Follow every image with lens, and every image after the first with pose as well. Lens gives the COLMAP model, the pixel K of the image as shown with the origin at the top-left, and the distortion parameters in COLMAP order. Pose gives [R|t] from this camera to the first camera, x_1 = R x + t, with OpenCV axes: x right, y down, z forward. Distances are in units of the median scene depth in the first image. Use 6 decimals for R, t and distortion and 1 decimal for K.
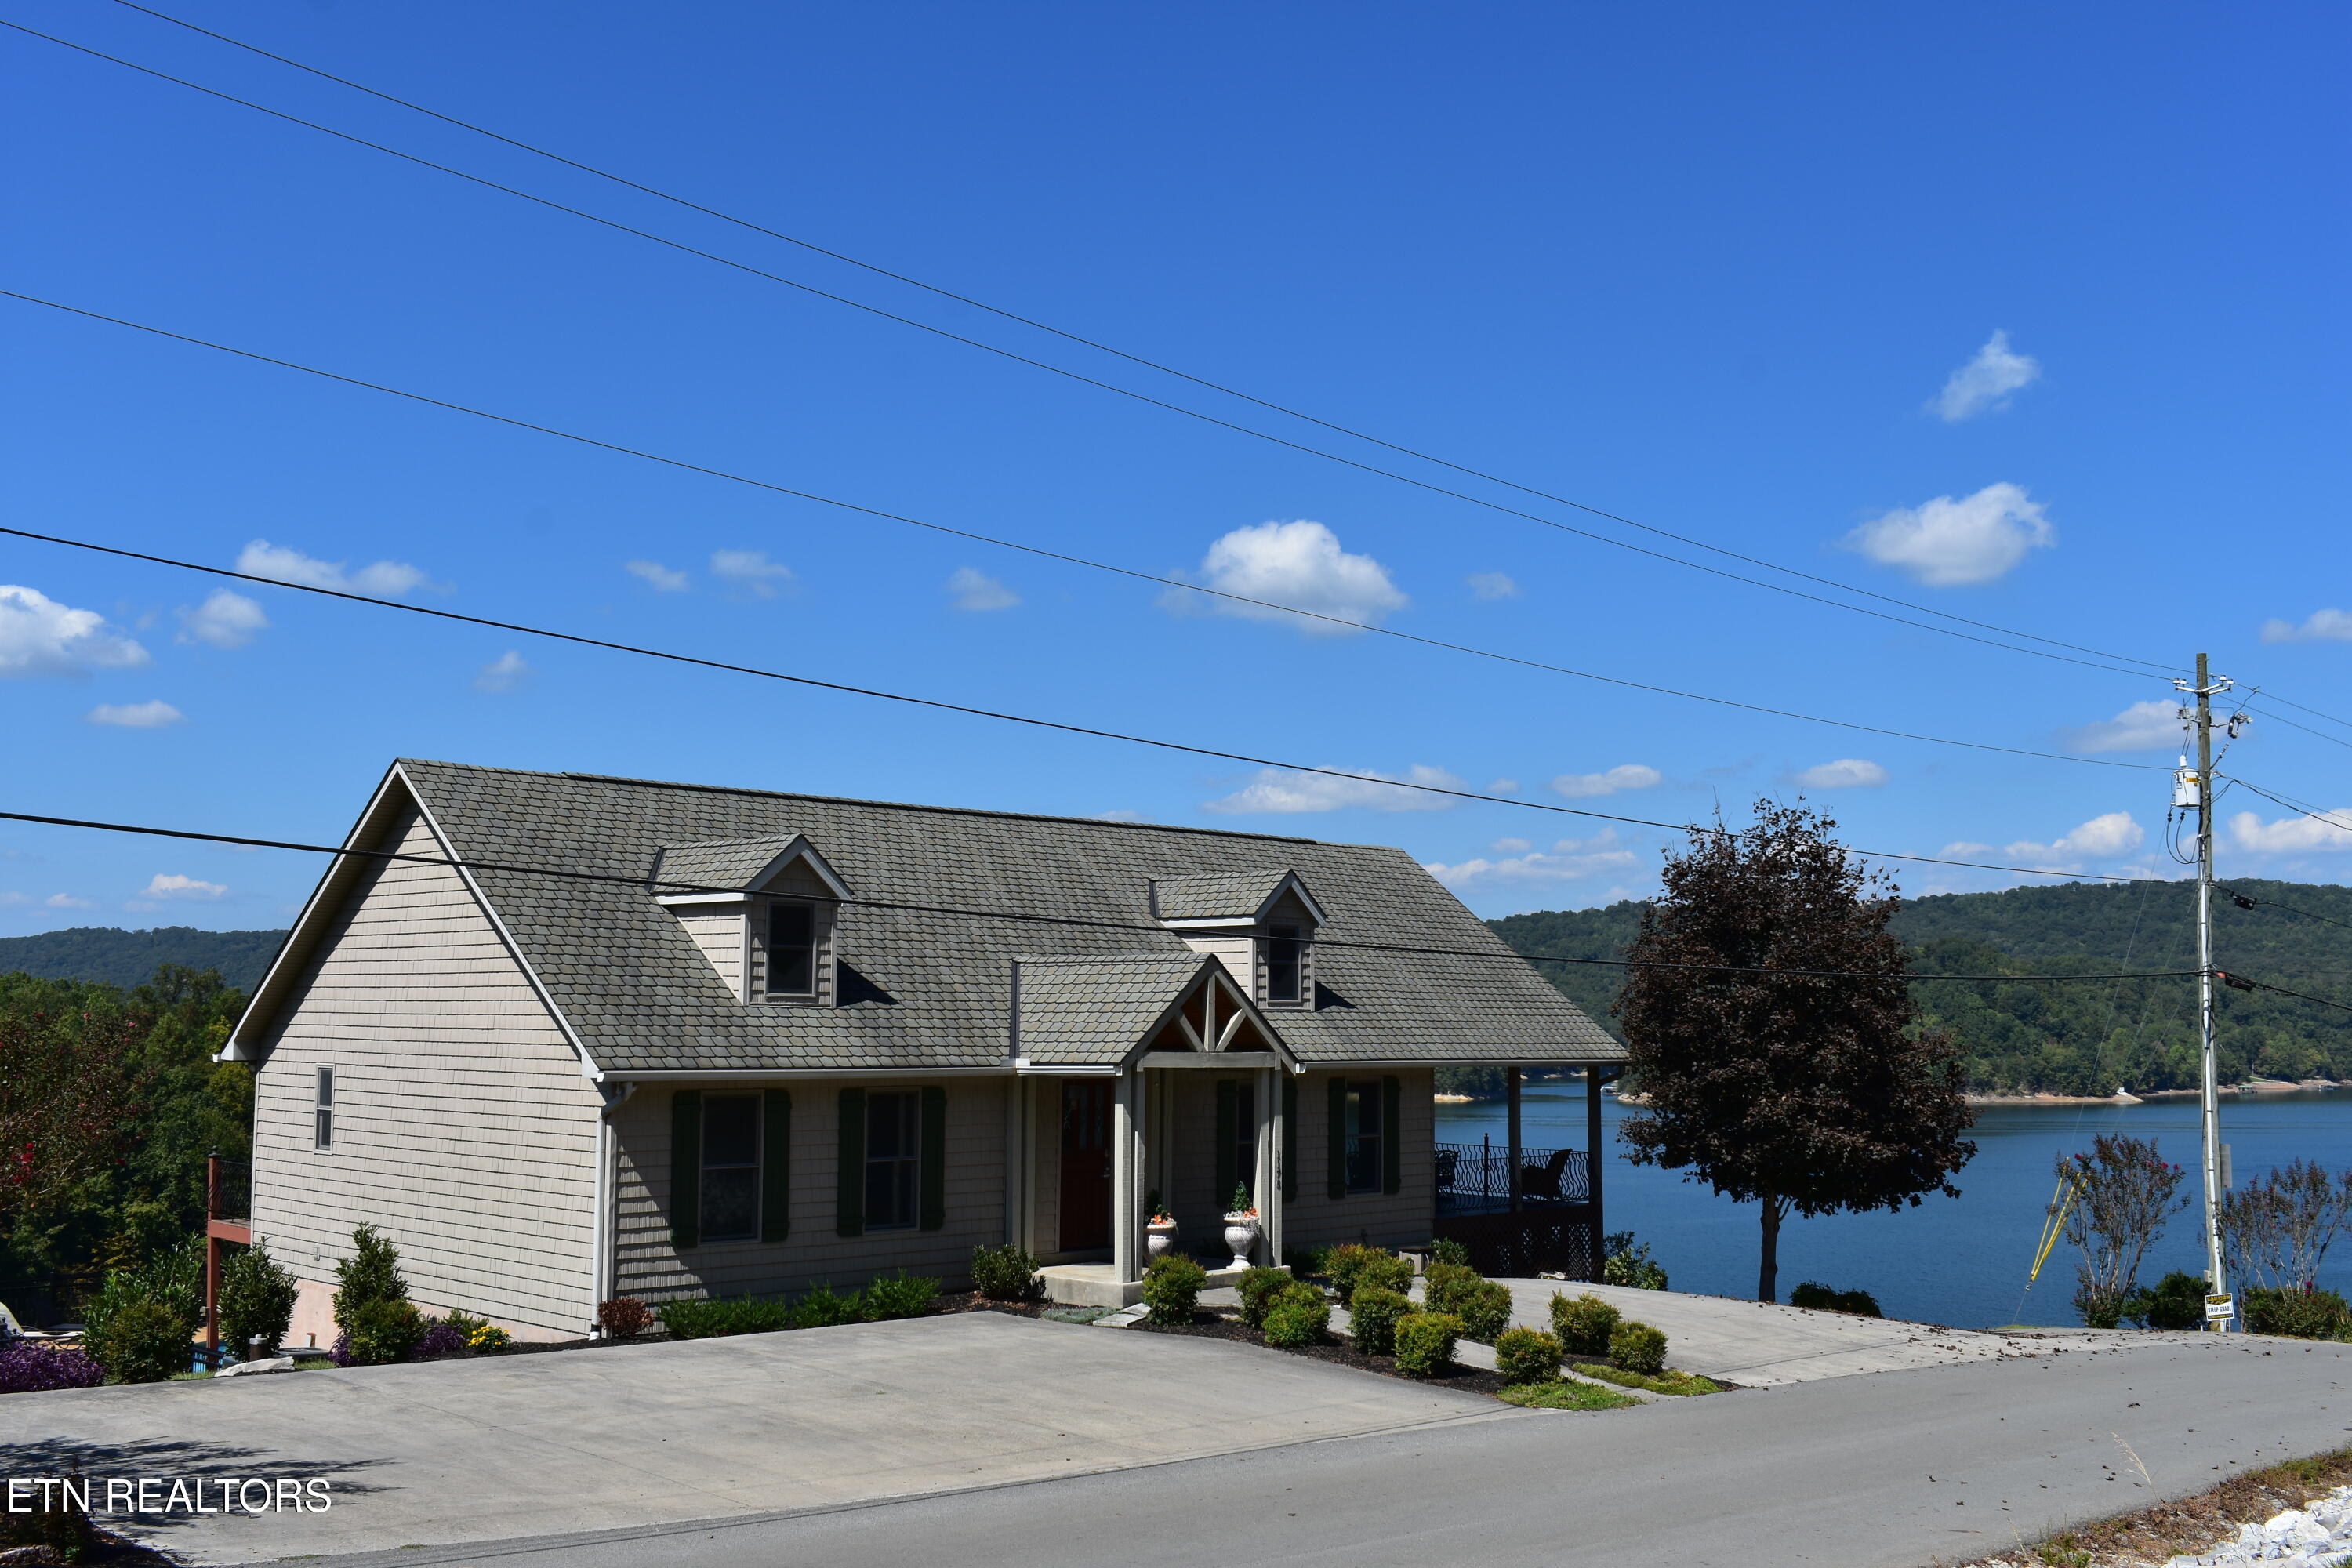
lens RADIAL K [[2303.8, 0, 1181.6], [0, 2303.8, 789.2], [0, 0, 1]] dist [-0.069908, 0.000000]
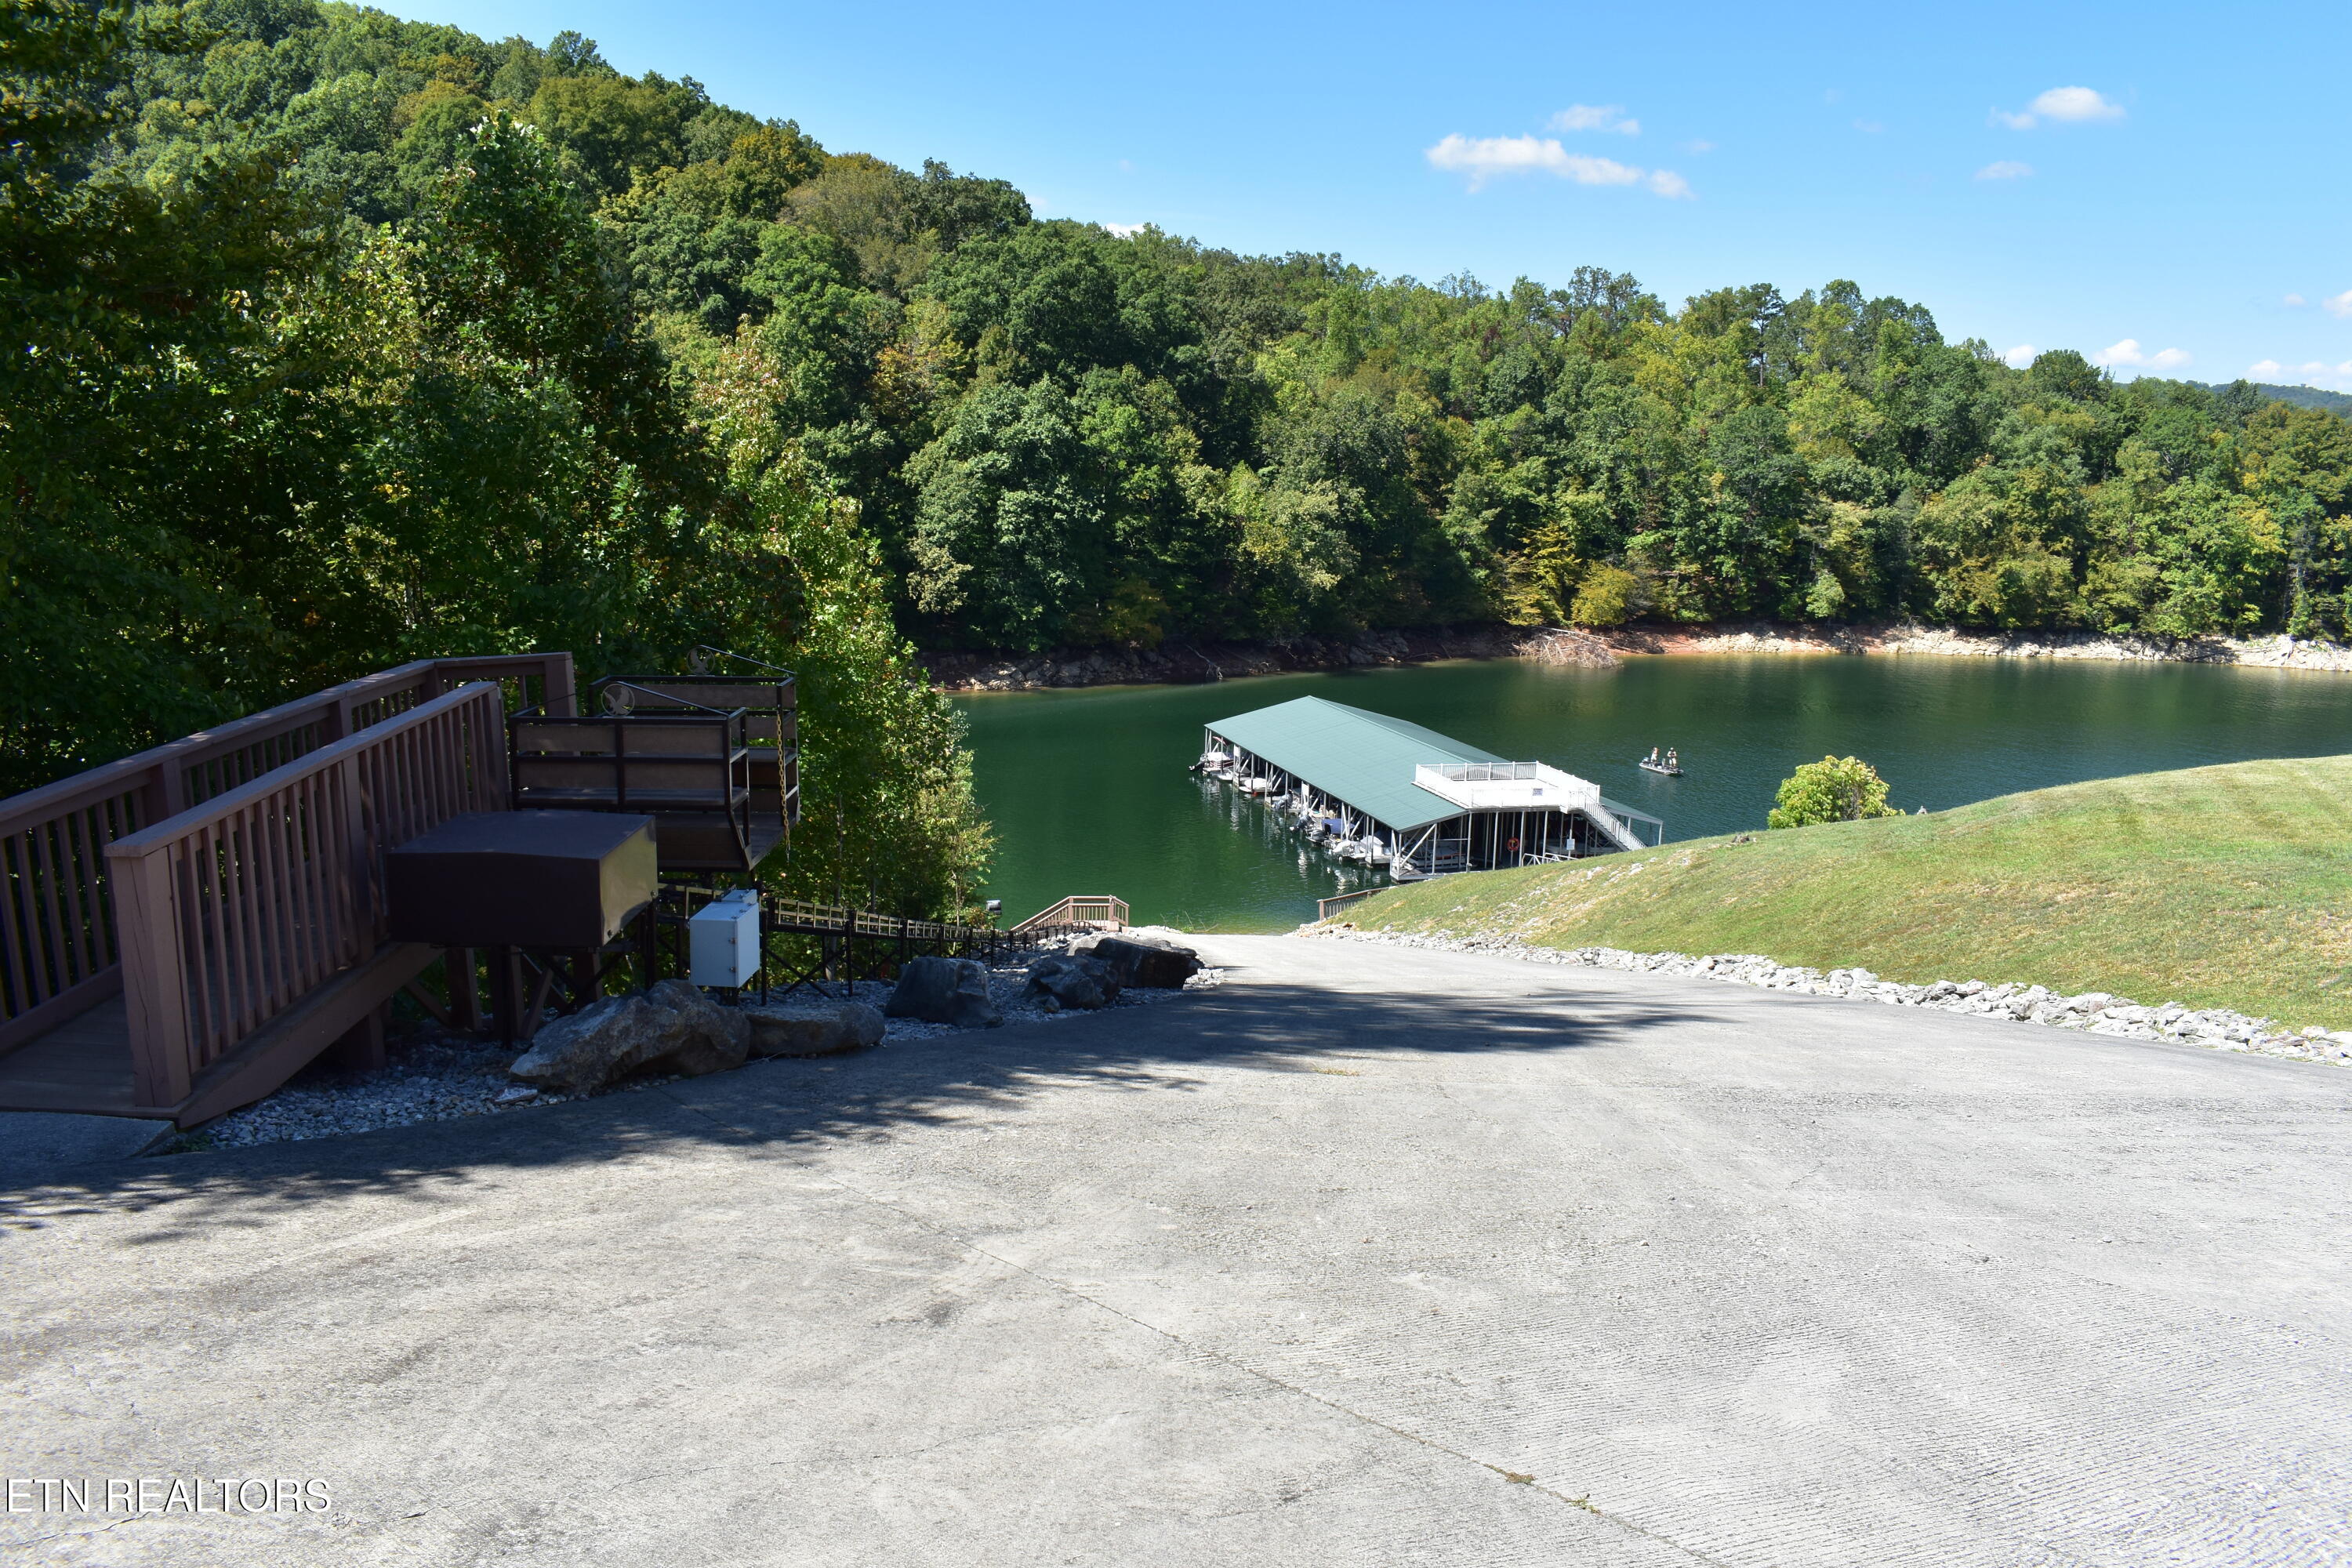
lens RADIAL K [[1816.1, 0, 1175.2], [0, 1816.1, 803.8], [0, 0, 1]] dist [-0.094316, 0.018934]
pose [[0.827831, 0.116612, -0.548724, -0.161228], [0.041374, 0.962800, 0.267029, 0.092538], [0.559450, -0.243757, 0.792211, 0.273282]]
